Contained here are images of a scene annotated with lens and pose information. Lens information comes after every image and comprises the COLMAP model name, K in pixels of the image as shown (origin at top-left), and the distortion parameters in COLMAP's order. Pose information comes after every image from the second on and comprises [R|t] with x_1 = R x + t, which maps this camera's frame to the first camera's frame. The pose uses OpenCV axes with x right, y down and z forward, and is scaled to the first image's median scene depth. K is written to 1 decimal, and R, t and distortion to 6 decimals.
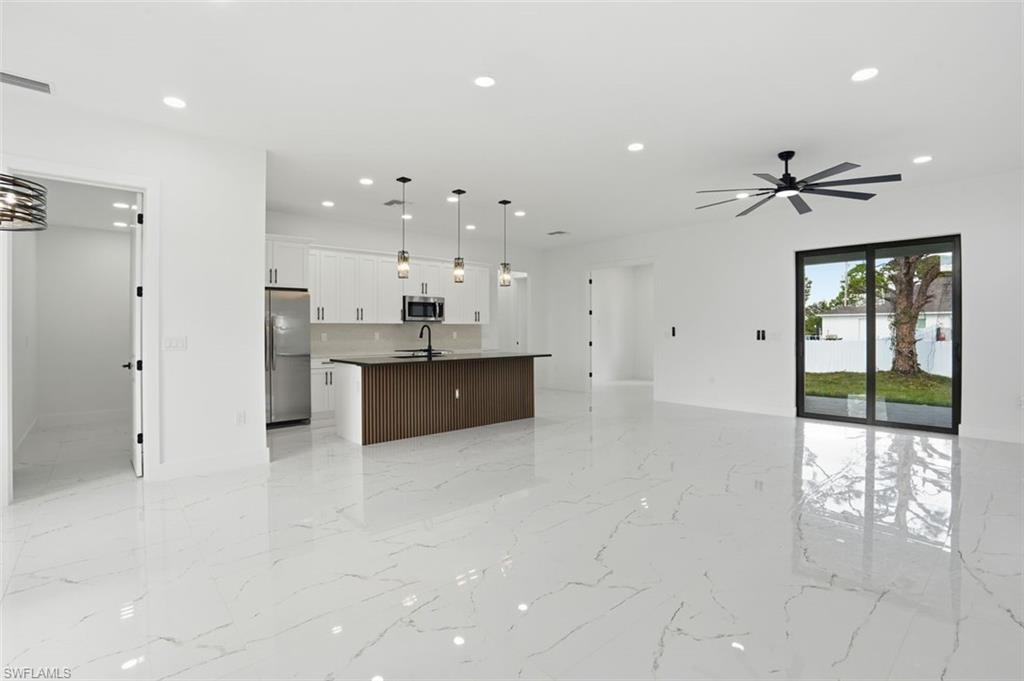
lens RADIAL K [[480.8, 0, 504.7], [0, 480.8, 328.5], [0, 0, 1]] dist [-0.047519, 0.001160]
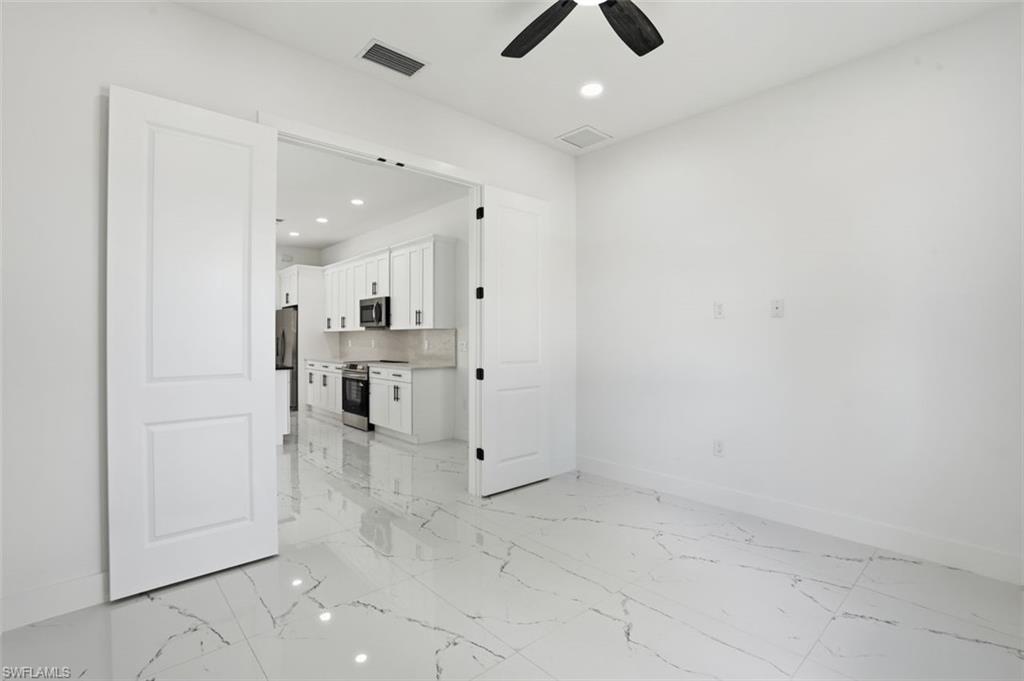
lens RADIAL K [[476.0, 0, 506.8], [0, 476.0, 333.9], [0, 0, 1]] dist [-0.061955, 0.019916]
pose [[0.008641, -0.003659, -0.999956, 0.730162], [0.004924, 0.999981, -0.003616, 0.001097], [0.999951, -0.004893, 0.008659, 1.338857]]
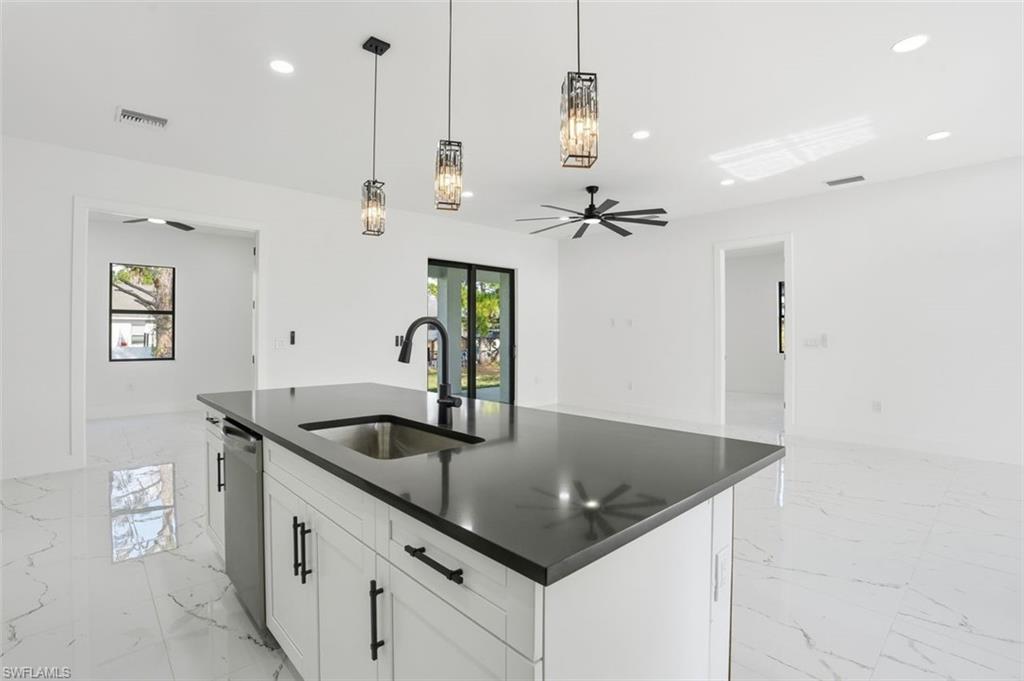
lens RADIAL K [[476.0, 0, 506.8], [0, 476.0, 333.9], [0, 0, 1]] dist [-0.061955, 0.019916]
pose [[-0.026486, 0.002792, 0.999645, -0.379218], [-0.002388, 0.999993, -0.002856, 0.002518], [-0.999646, -0.002463, -0.026479, 0.784530]]
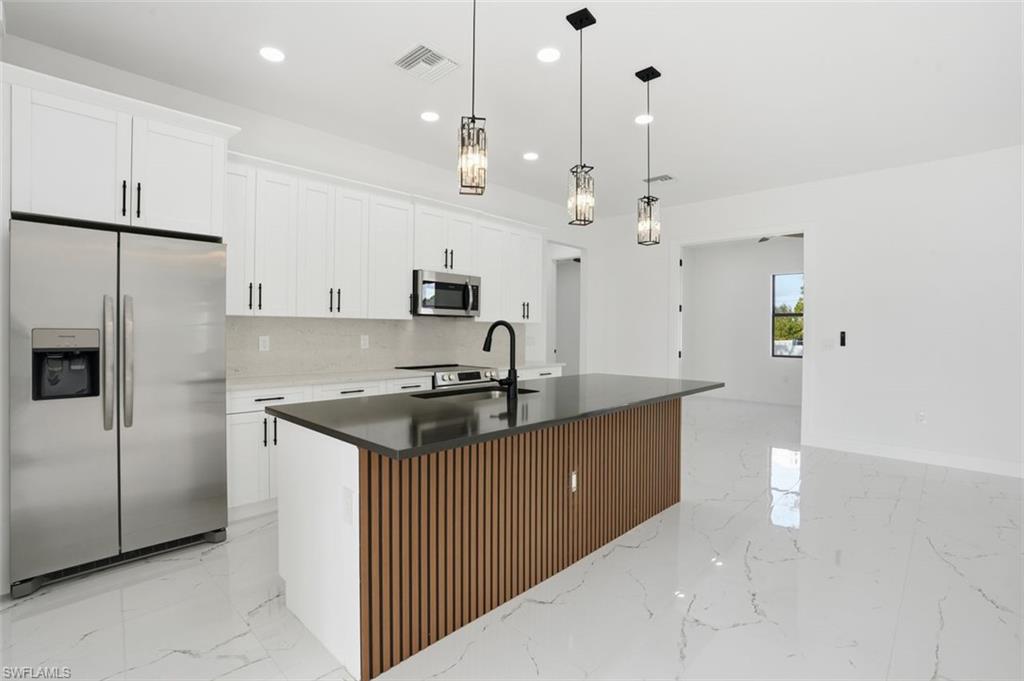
lens RADIAL K [[476.0, 0, 506.8], [0, 476.0, 333.9], [0, 0, 1]] dist [-0.061955, 0.019916]
pose [[0.996365, 0.011271, 0.084440, -0.158659], [-0.011984, 0.999897, 0.007944, 0.000214], [-0.084342, -0.008927, 0.996397, 0.470096]]
